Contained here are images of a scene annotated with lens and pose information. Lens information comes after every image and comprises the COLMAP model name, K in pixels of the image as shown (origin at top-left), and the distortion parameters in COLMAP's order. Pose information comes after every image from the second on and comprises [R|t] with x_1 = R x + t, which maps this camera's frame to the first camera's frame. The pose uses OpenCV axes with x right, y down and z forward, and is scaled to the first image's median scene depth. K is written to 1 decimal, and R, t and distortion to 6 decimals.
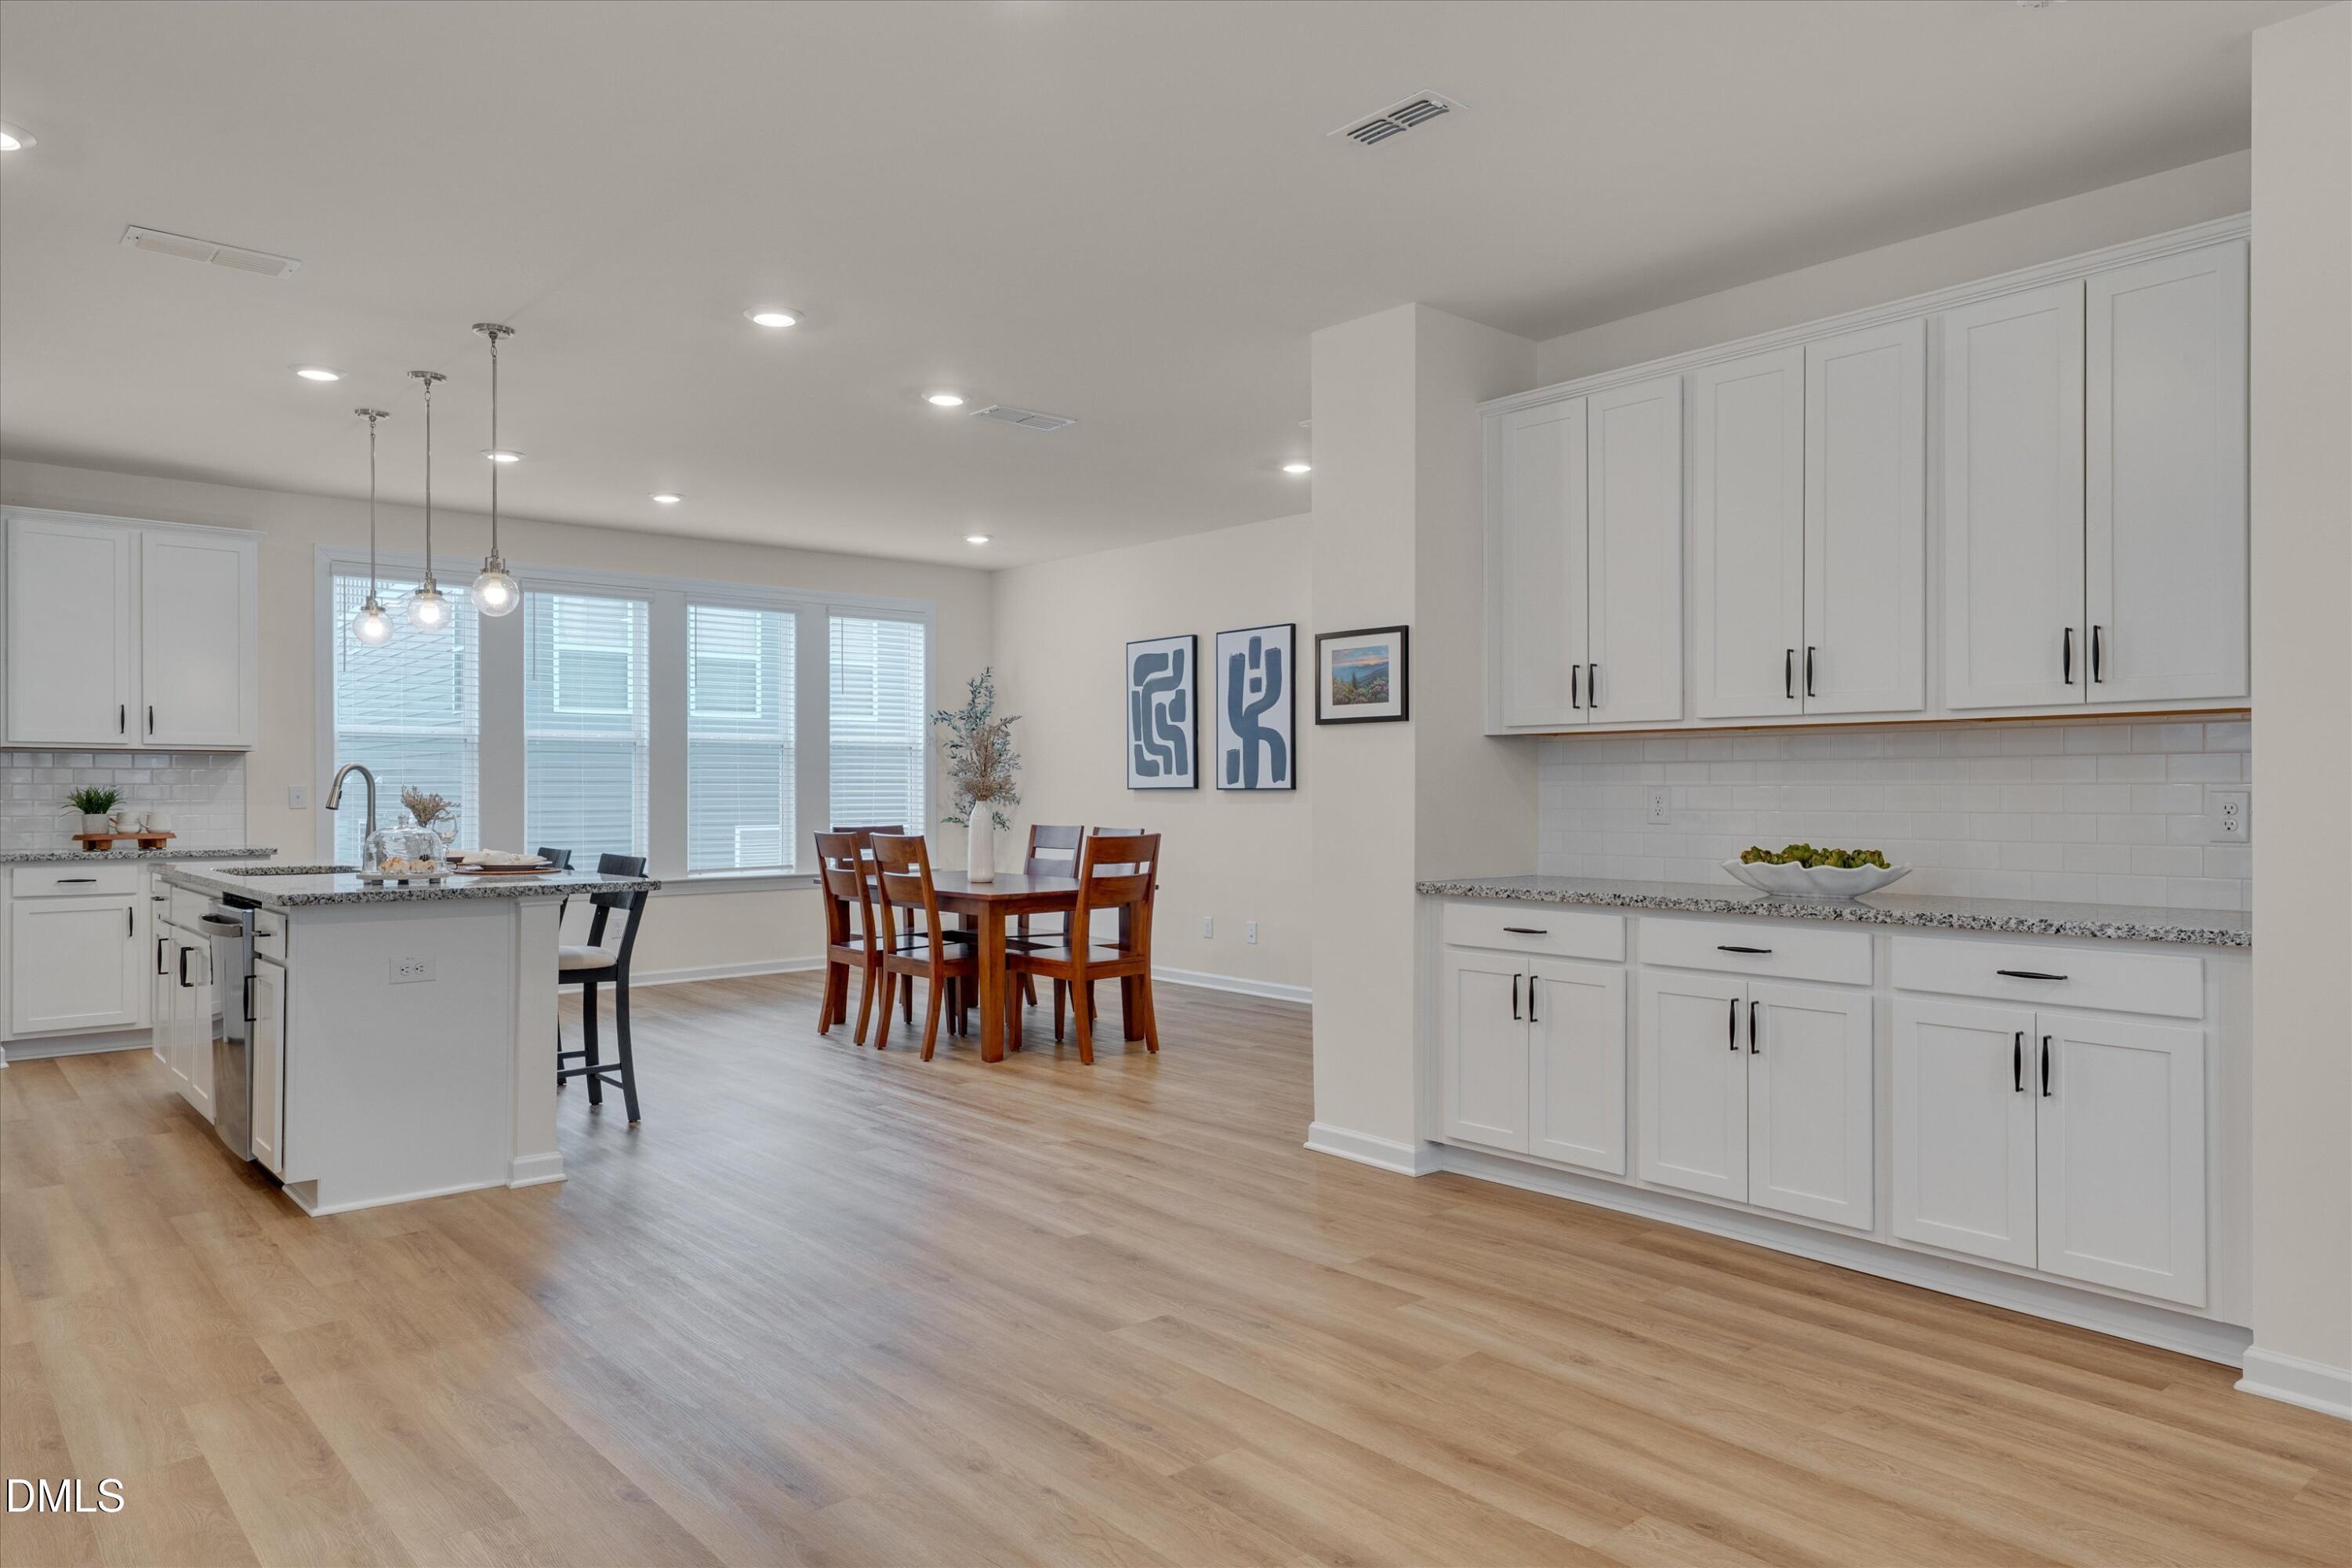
lens RADIAL K [[1653.9, 0, 1155.3], [0, 1653.9, 791.1], [0, 0, 1]] dist [0.053414, 0.007364]
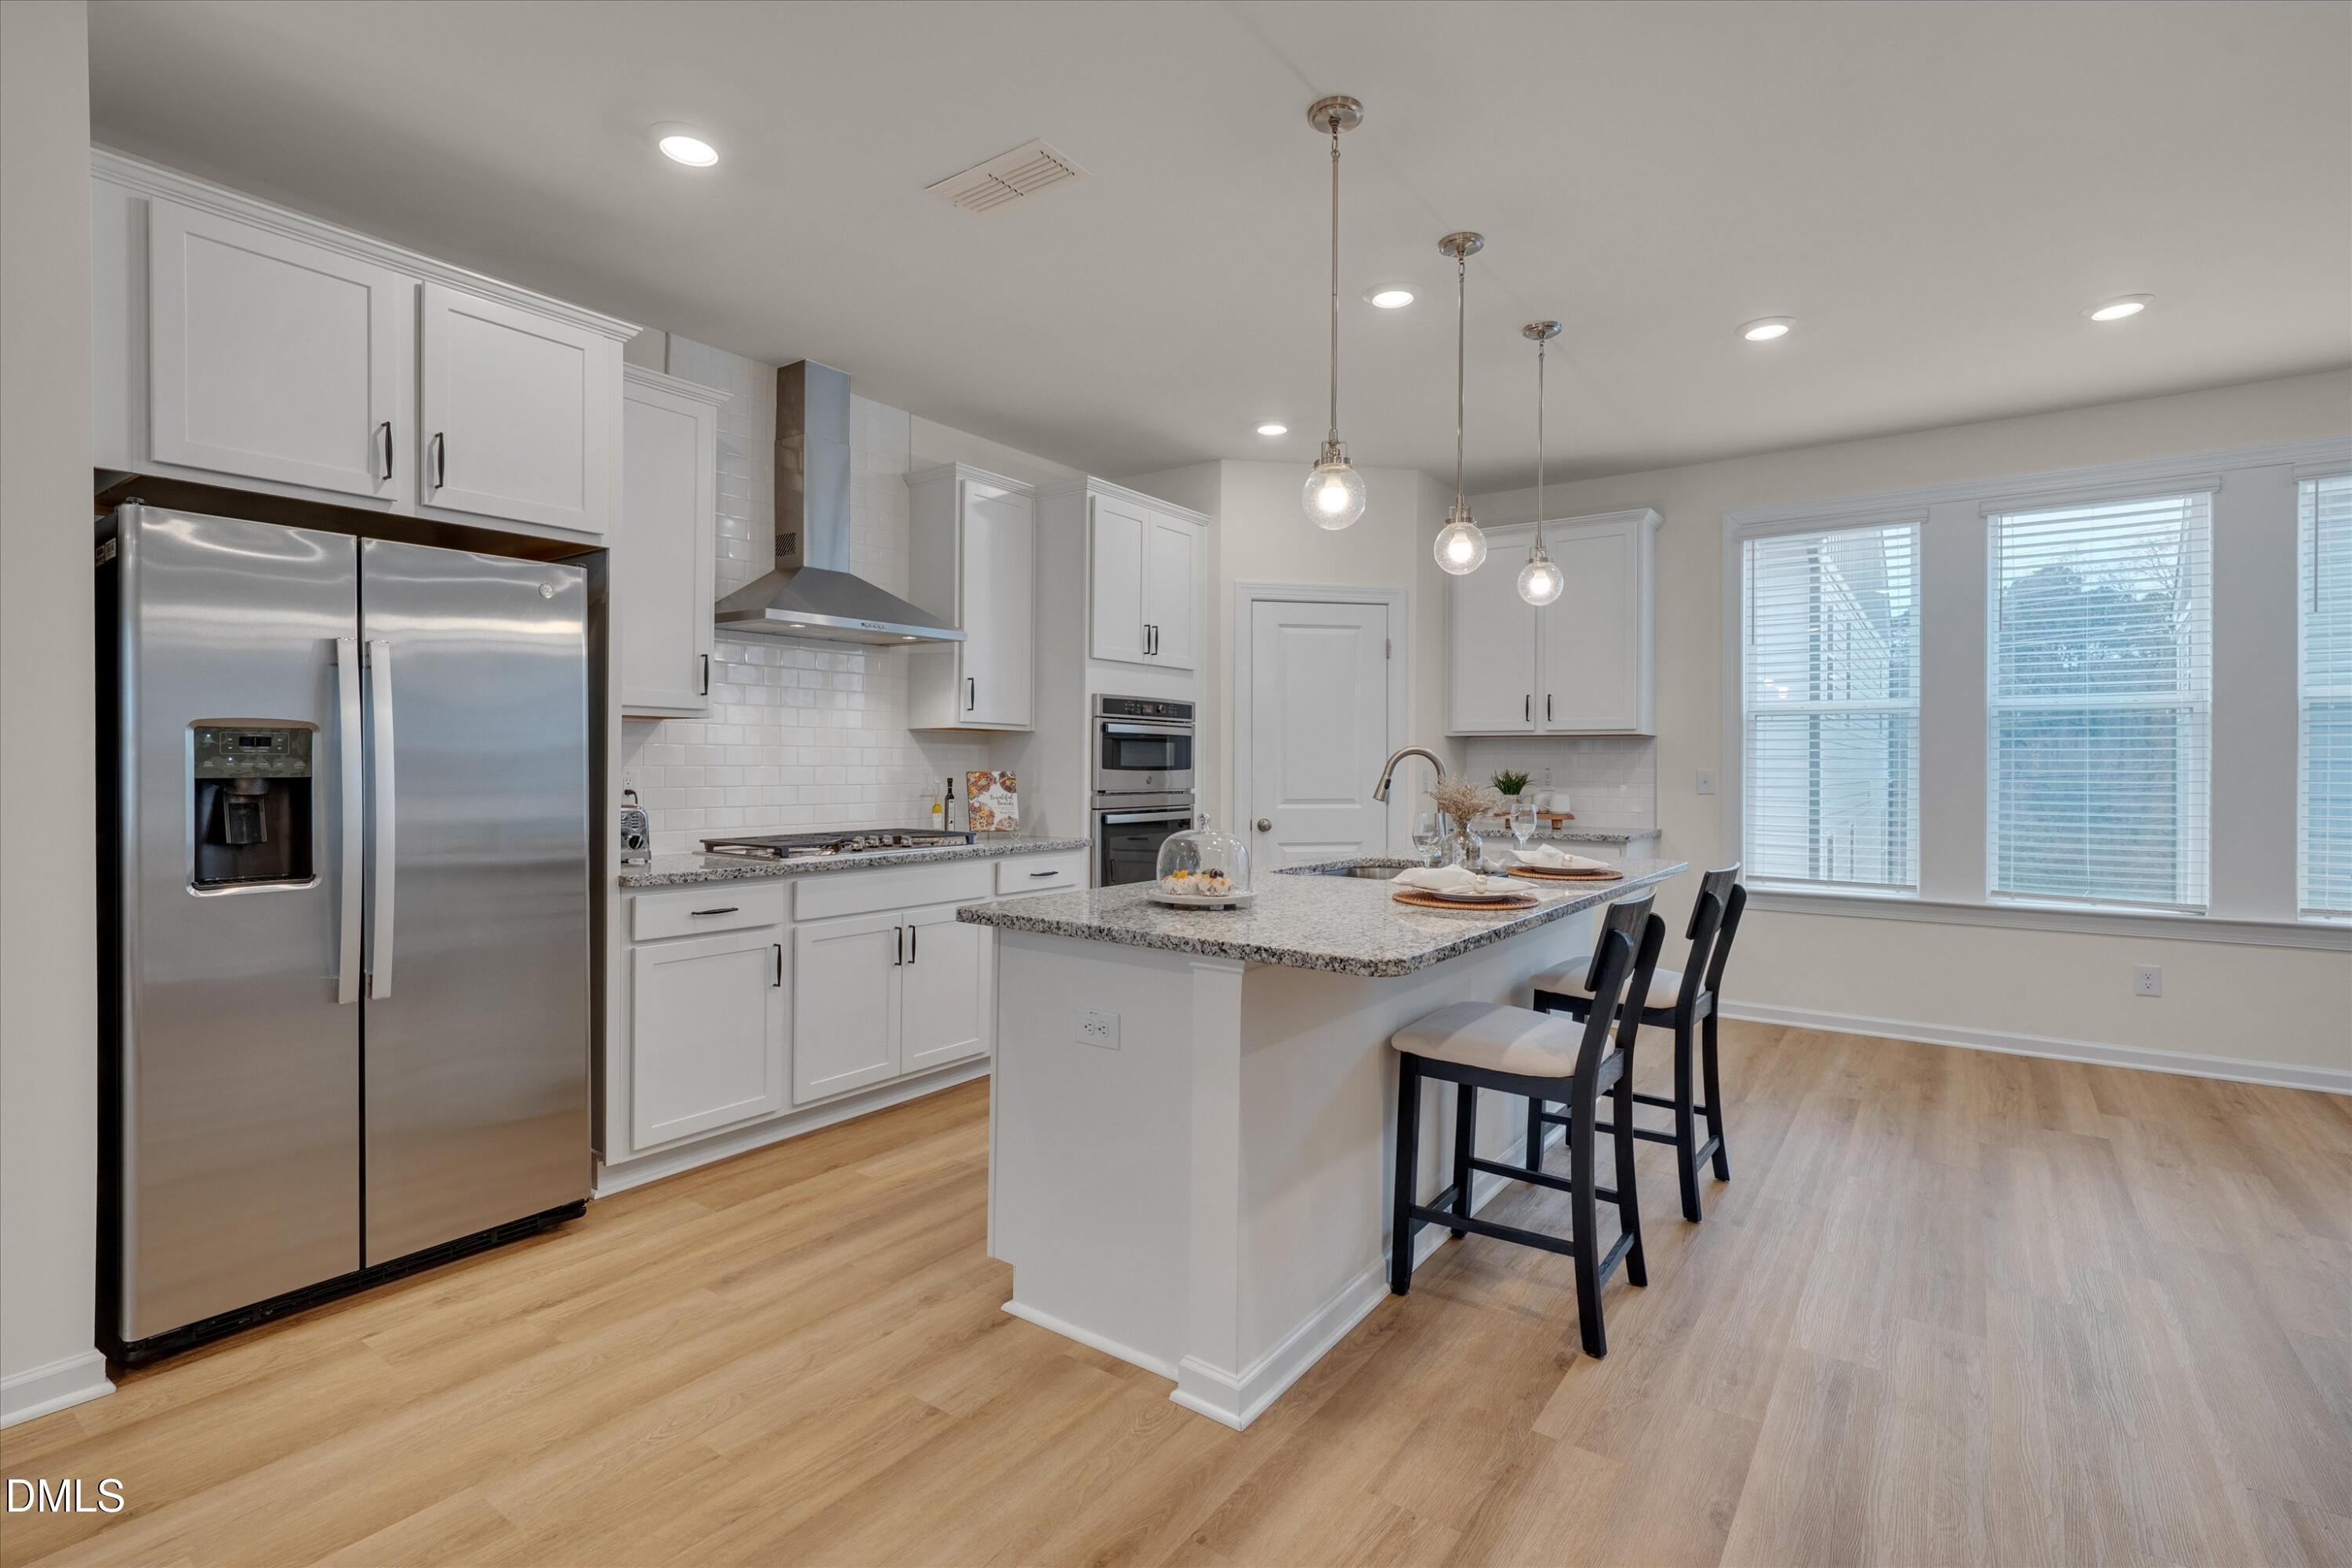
lens RADIAL K [[1093.6, 0, 1151.1], [0, 1093.6, 774.8], [0, 0, 1]] dist [0.001182, 0.000296]
pose [[0.241502, 0.013868, -0.970301, 0.013847], [-0.004864, 0.999903, 0.013081, -0.006621], [0.970388, 0.001561, 0.241545, 0.508305]]
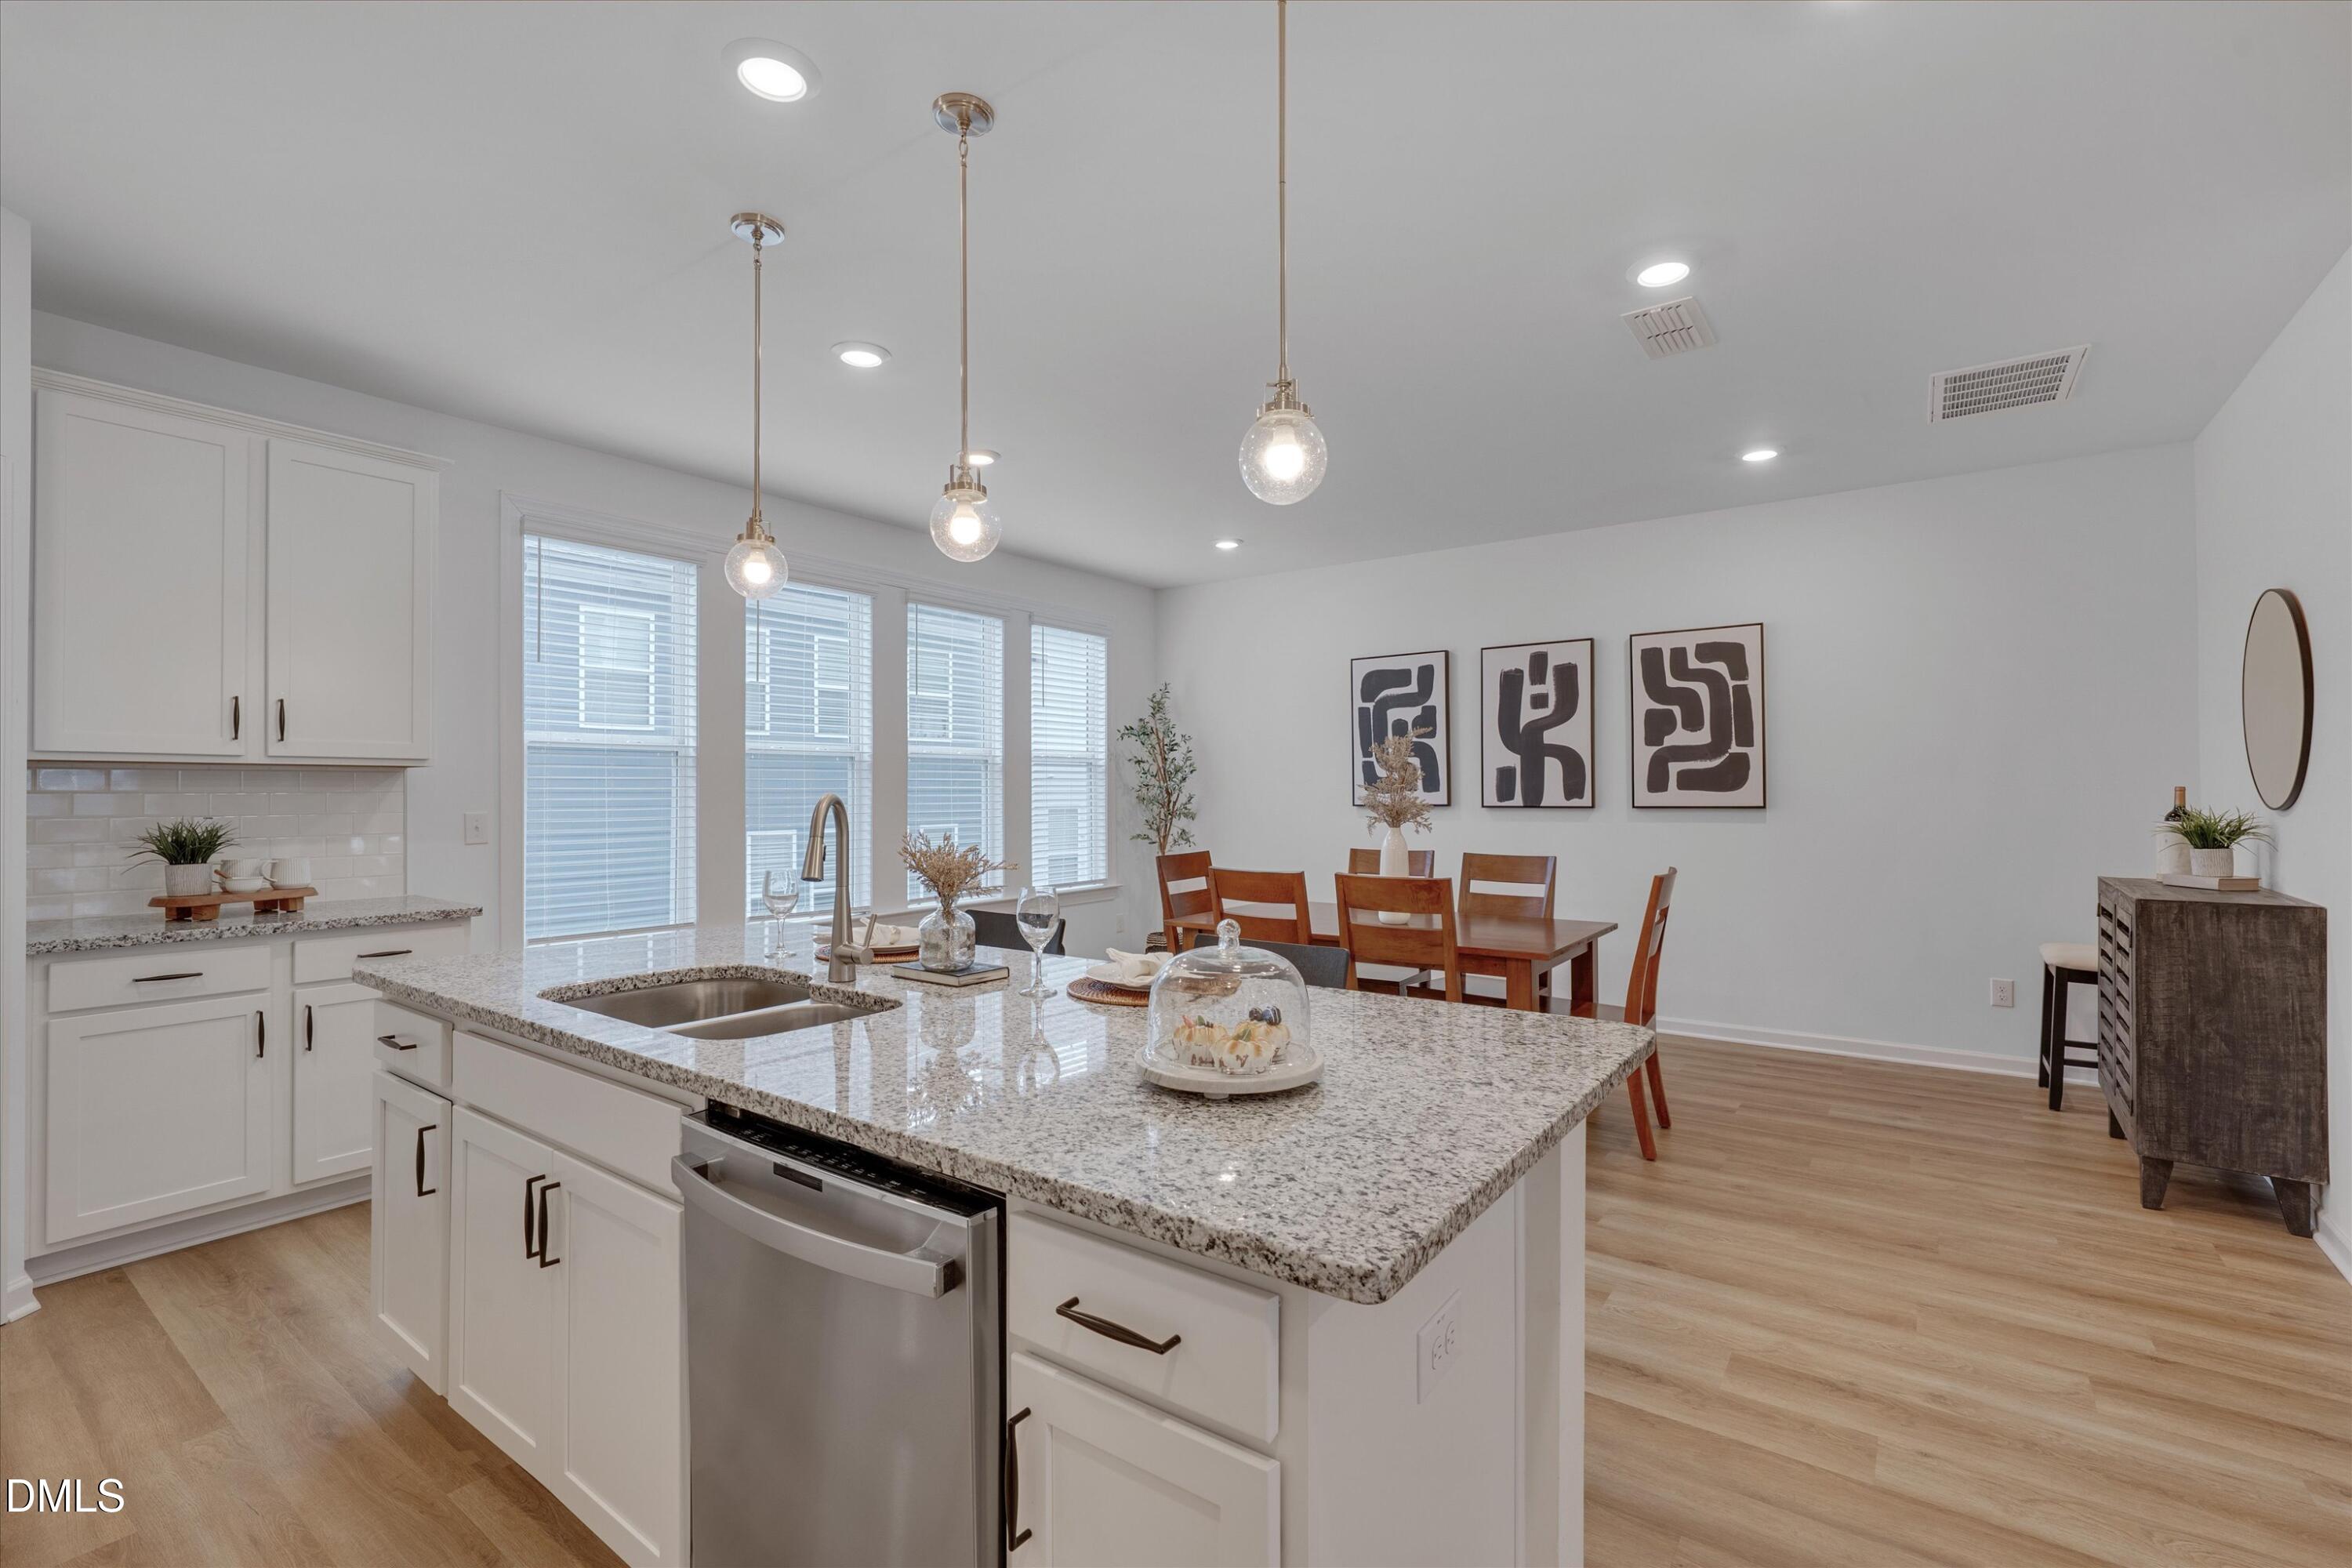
lens RADIAL K [[1093.6, 0, 1170.8], [0, 1093.6, 776.1], [0, 0, 1]] dist [0.001182, 0.000296]
pose [[0.968209, 0.000547, 0.250142, -0.314363], [0.002911, 0.999905, -0.013453, -0.011463], [-0.250125, 0.013754, 0.968116, 0.427609]]
